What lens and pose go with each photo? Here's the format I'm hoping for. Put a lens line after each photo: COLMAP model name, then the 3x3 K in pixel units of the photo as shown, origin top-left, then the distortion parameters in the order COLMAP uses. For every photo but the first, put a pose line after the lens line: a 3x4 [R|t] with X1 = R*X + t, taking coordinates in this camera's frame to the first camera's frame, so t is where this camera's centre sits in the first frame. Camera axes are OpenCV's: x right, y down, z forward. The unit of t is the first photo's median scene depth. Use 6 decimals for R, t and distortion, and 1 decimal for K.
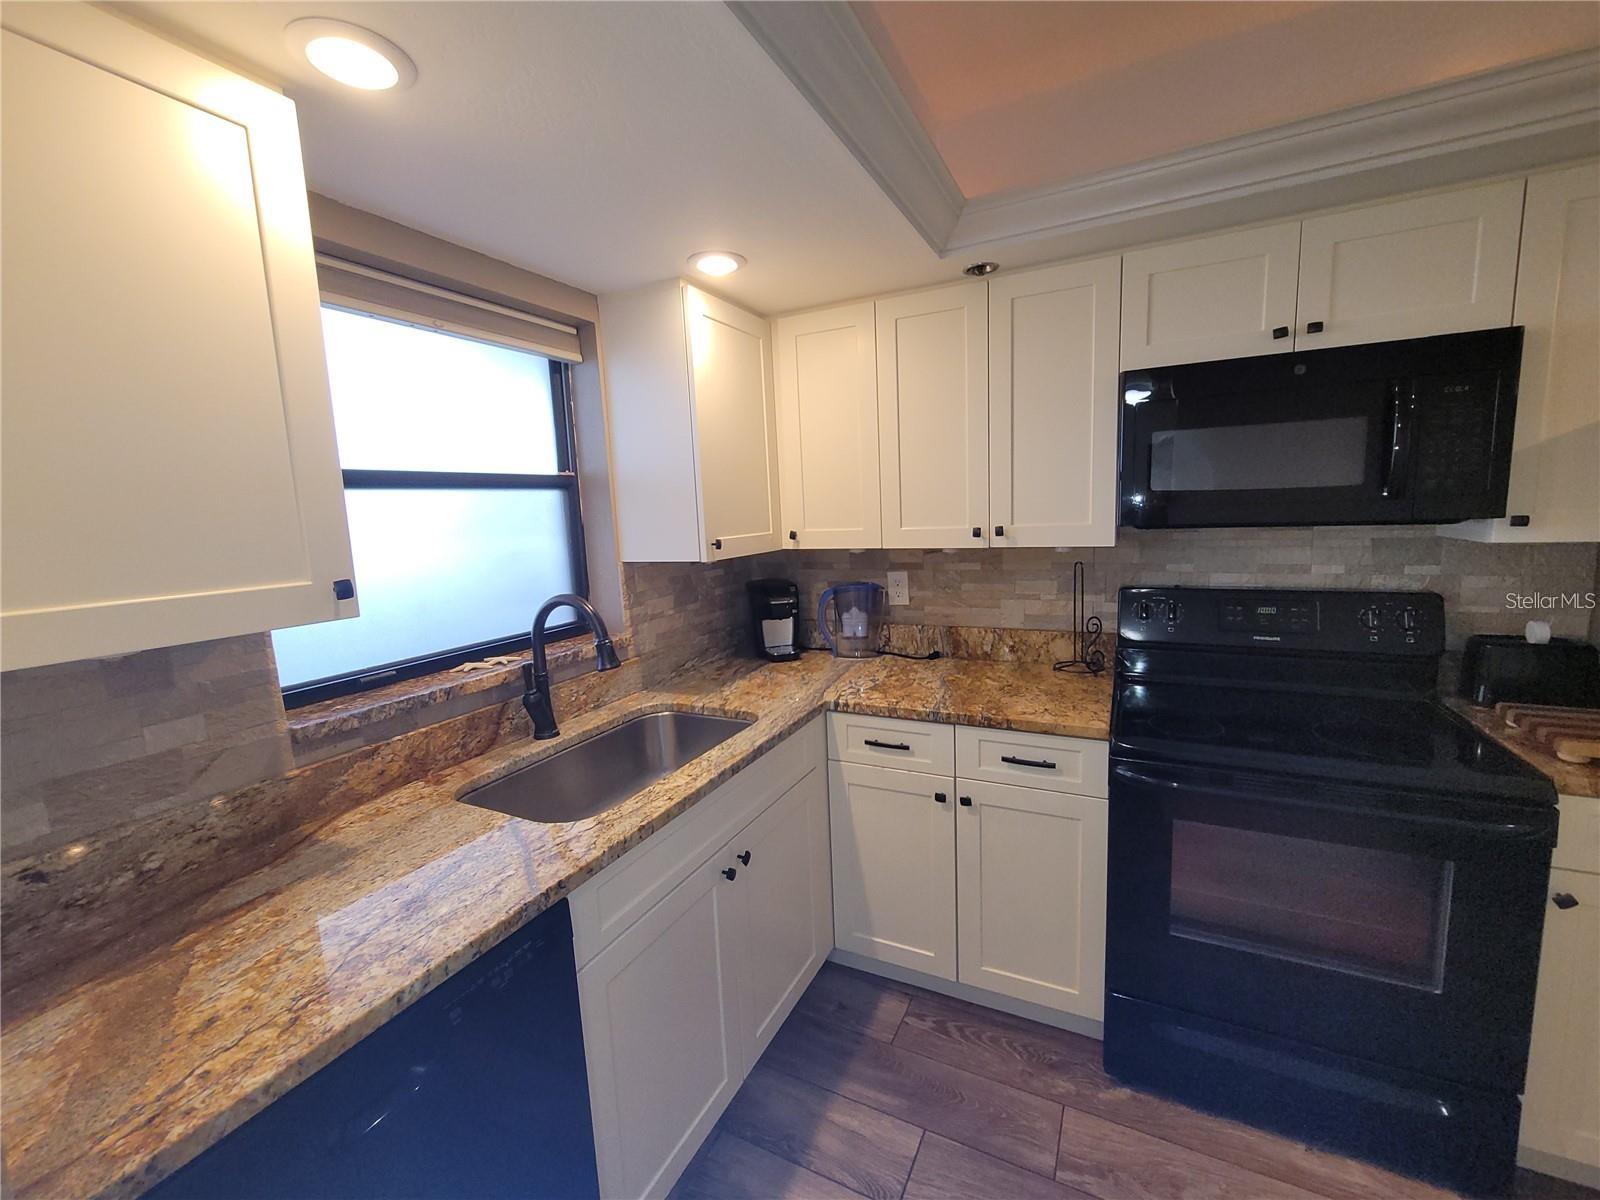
lens RADIAL K [[658.4, 0, 817.5], [0, 658.4, 596.3], [0, 0, 1]] dist [0.021118, -0.006638]
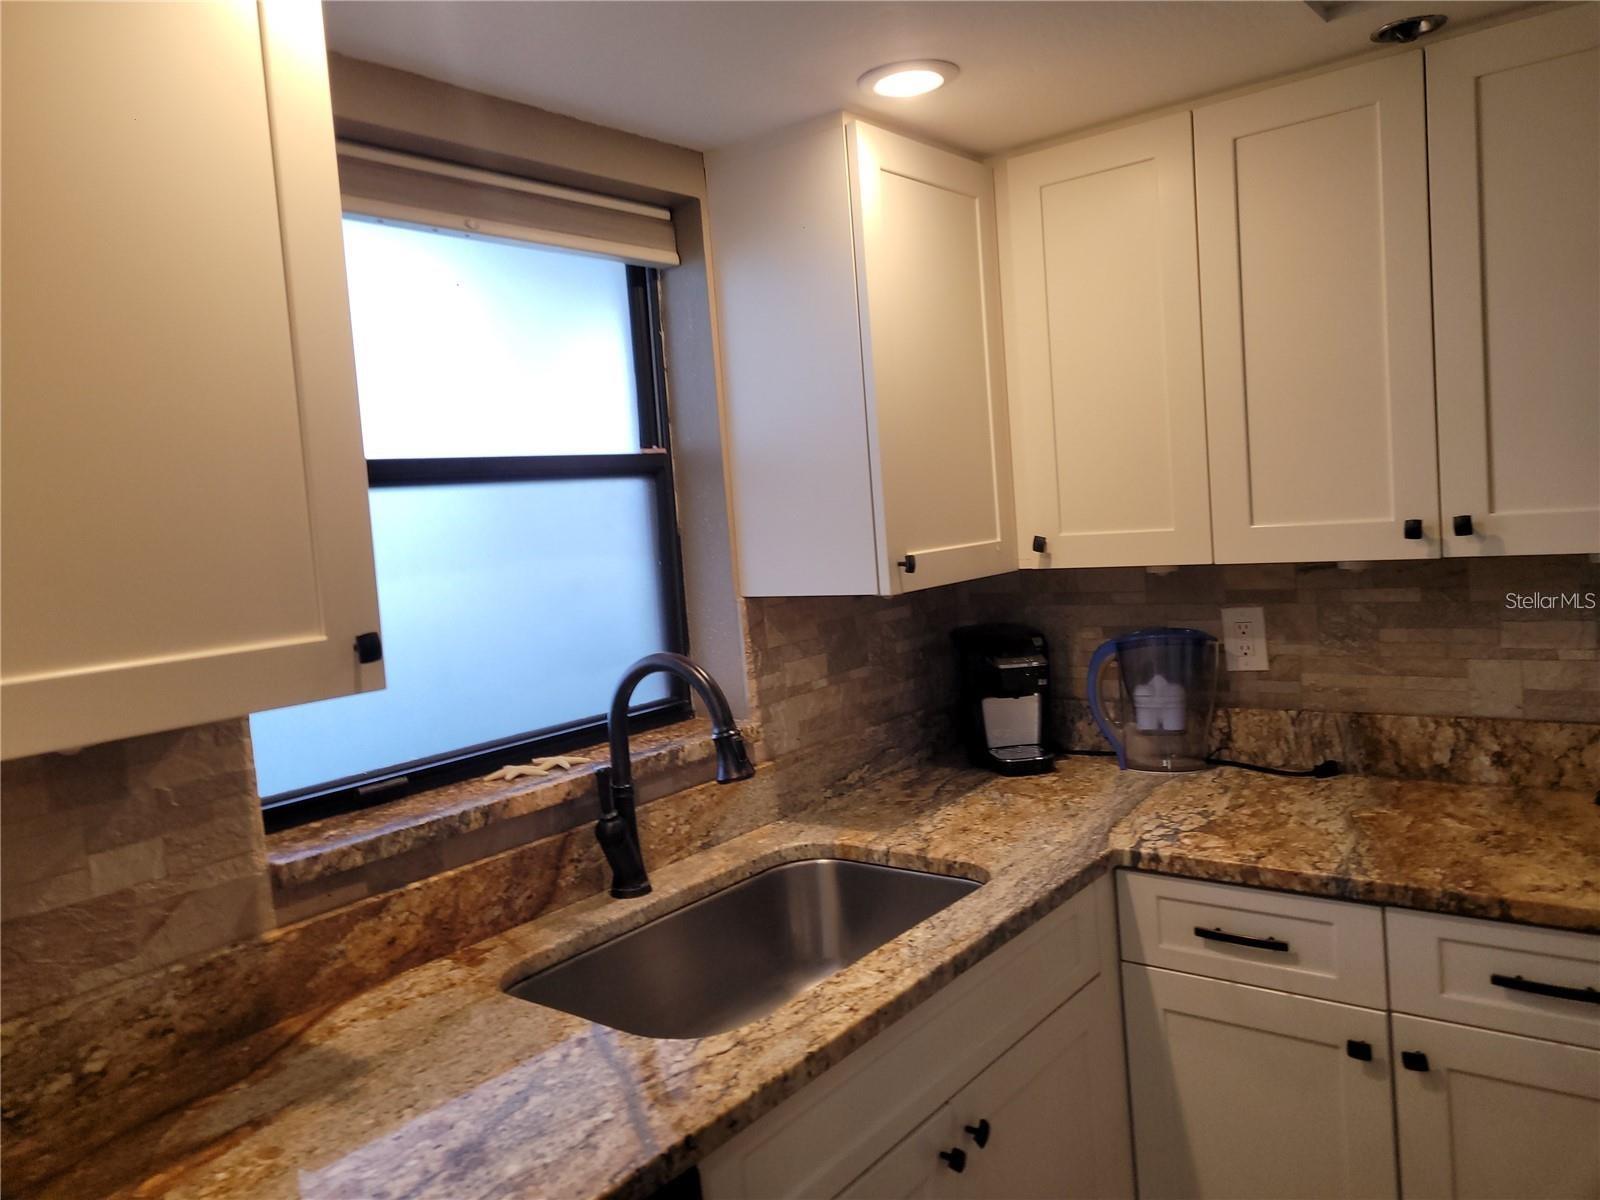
lens RADIAL K [[1210.3, 0, 782.2], [0, 1210.3, 589.8], [0, 0, 1]] dist [0.085160, -0.059224]
pose [[0.975924, -0.016747, -0.217467, -0.033684], [0.004738, 0.998440, -0.055627, 0.001836], [0.218059, 0.053257, 0.974481, -0.044485]]
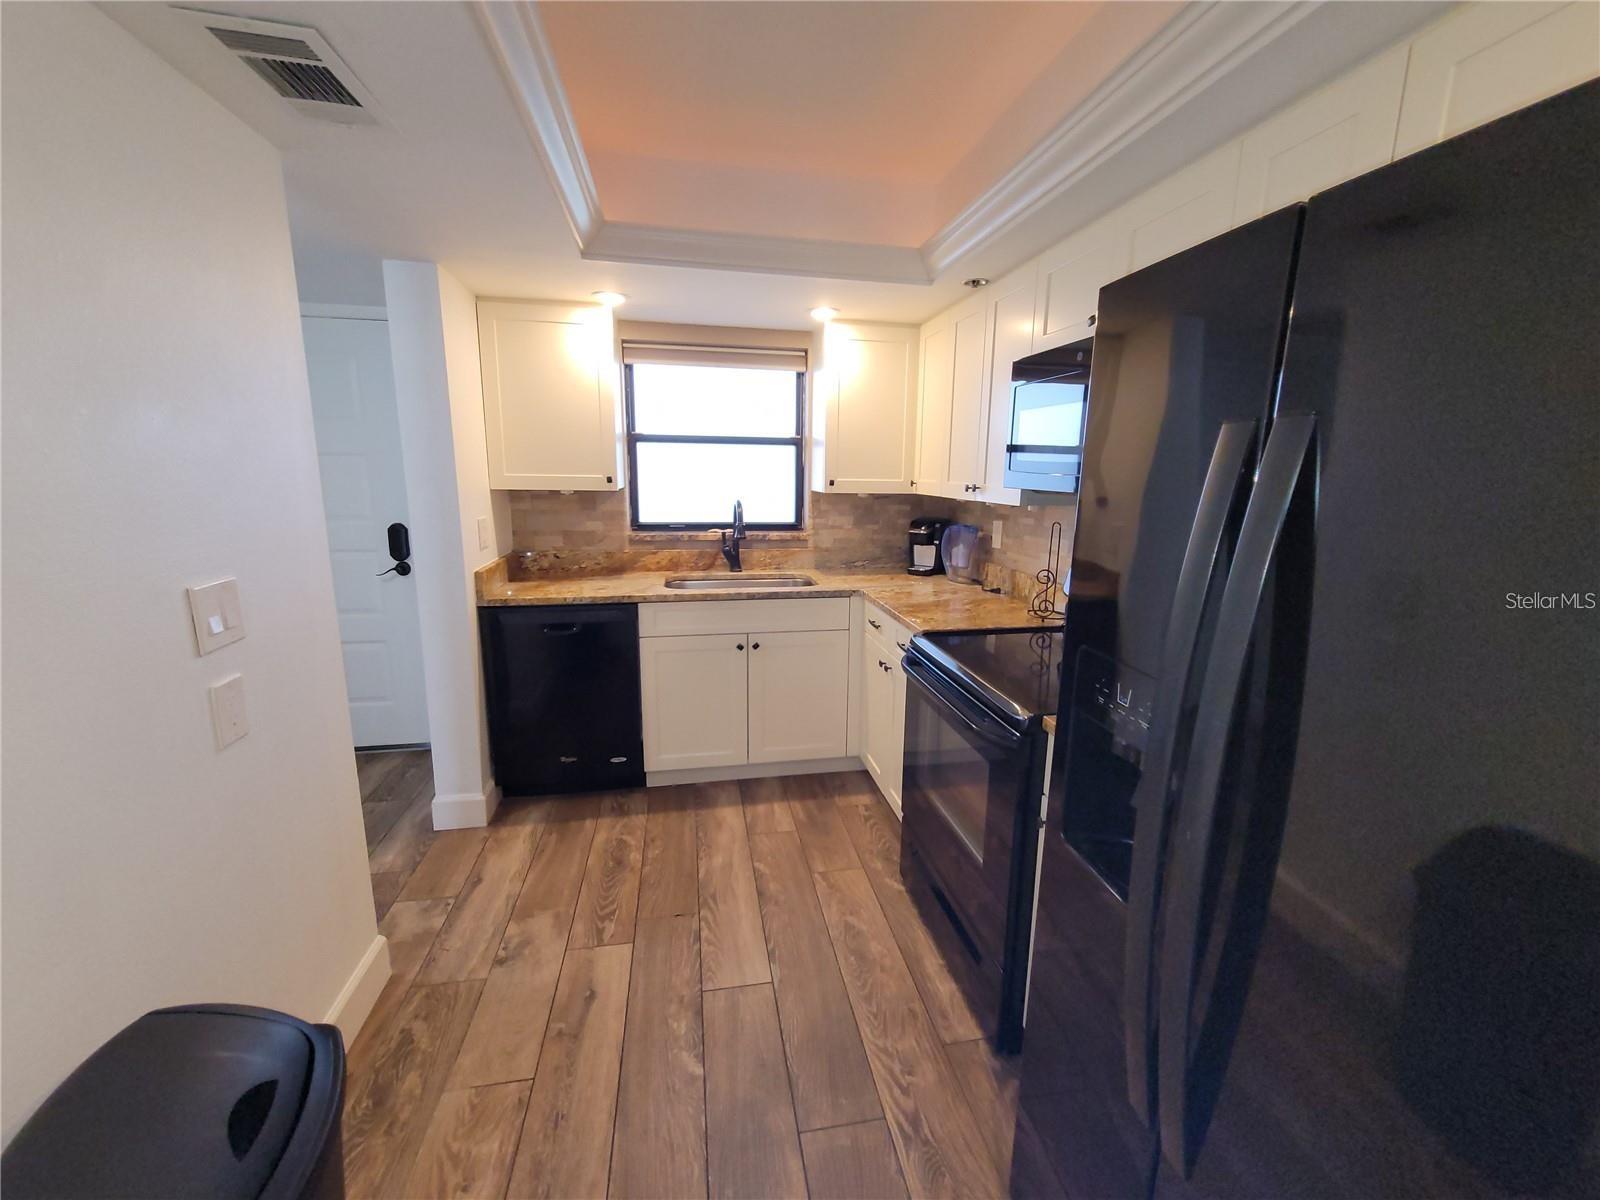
lens RADIAL K [[651.6, 0, 815.0], [0, 651.6, 588.8], [0, 0, 1]] dist [0.001286, -0.000017]
pose [[0.605954, 0.196289, -0.770902, 1.182327], [-0.149676, 0.979904, 0.131856, -0.029708], [0.781292, 0.035487, 0.623156, -0.023919]]
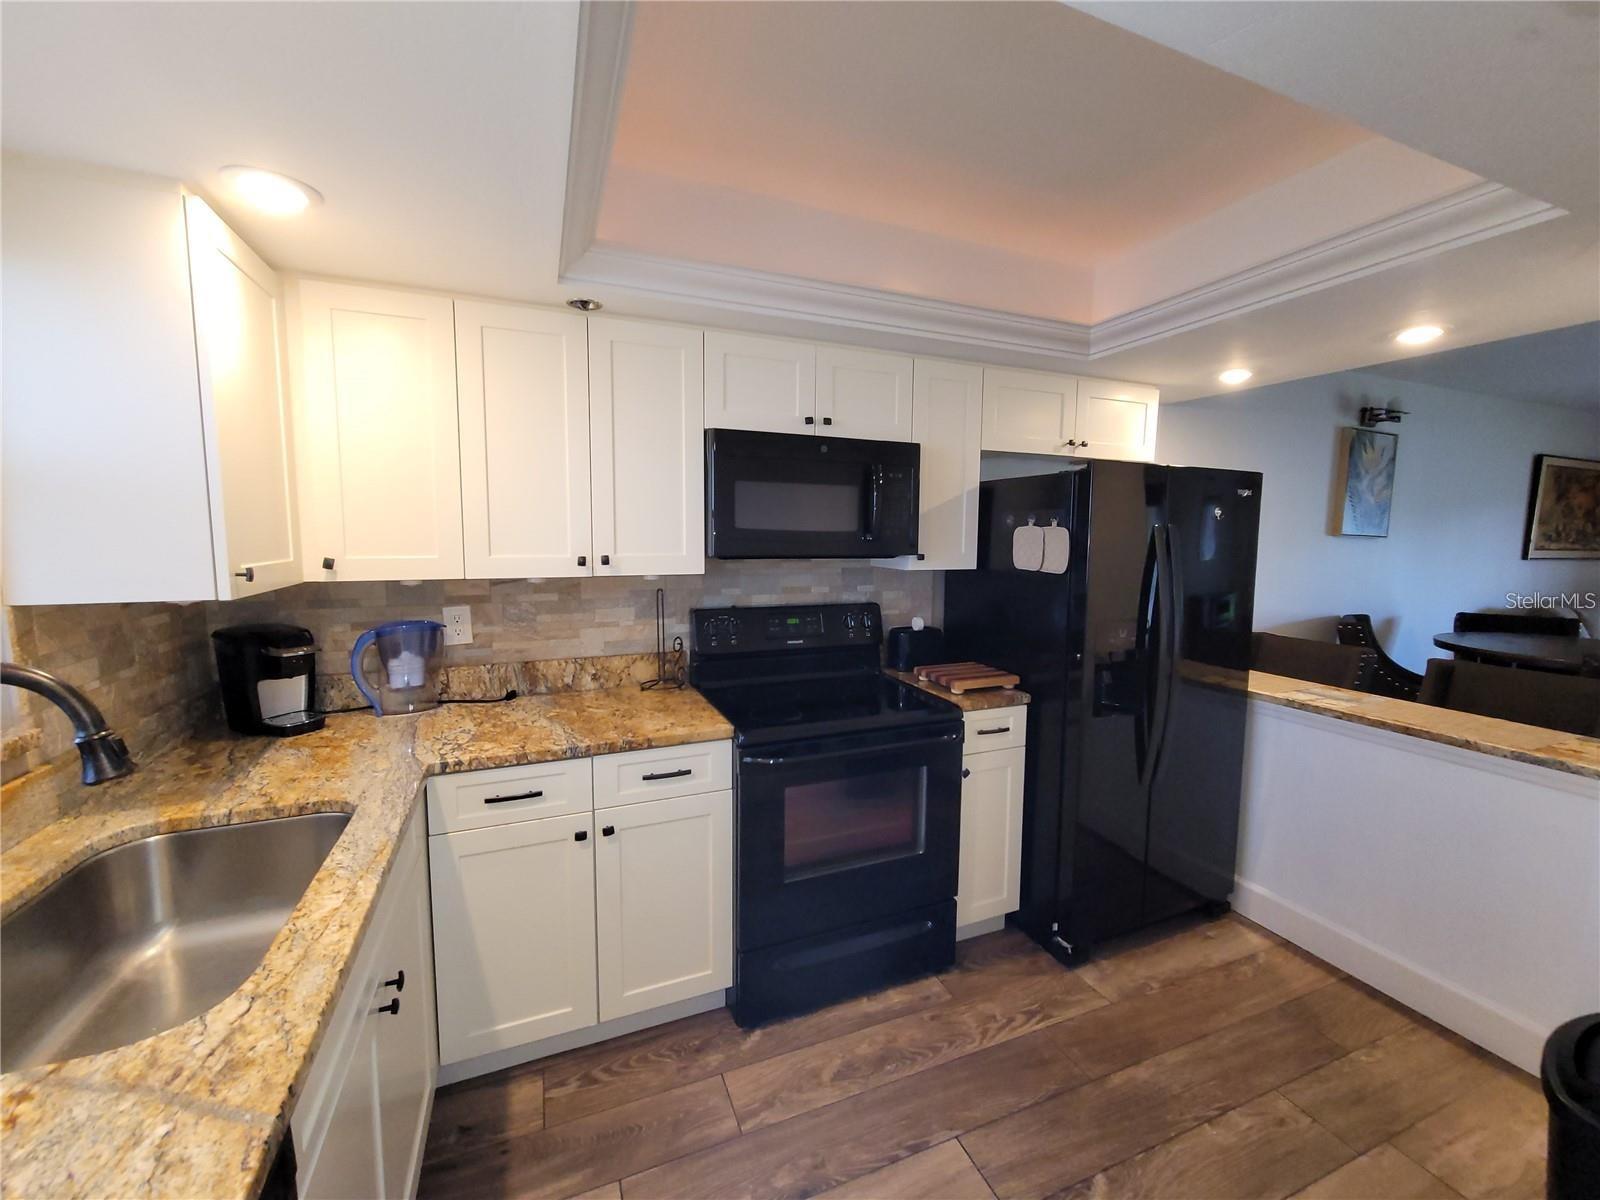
lens RADIAL K [[655.3, 0, 812.5], [0, 655.3, 596.3], [0, 0, 1]] dist [0.003338, -0.000170]
pose [[0.661602, -0.030096, 0.749251, -0.294174], [0.070285, 0.997284, -0.022004, 0.002493], [-0.746554, 0.067219, 0.661920, 0.095214]]
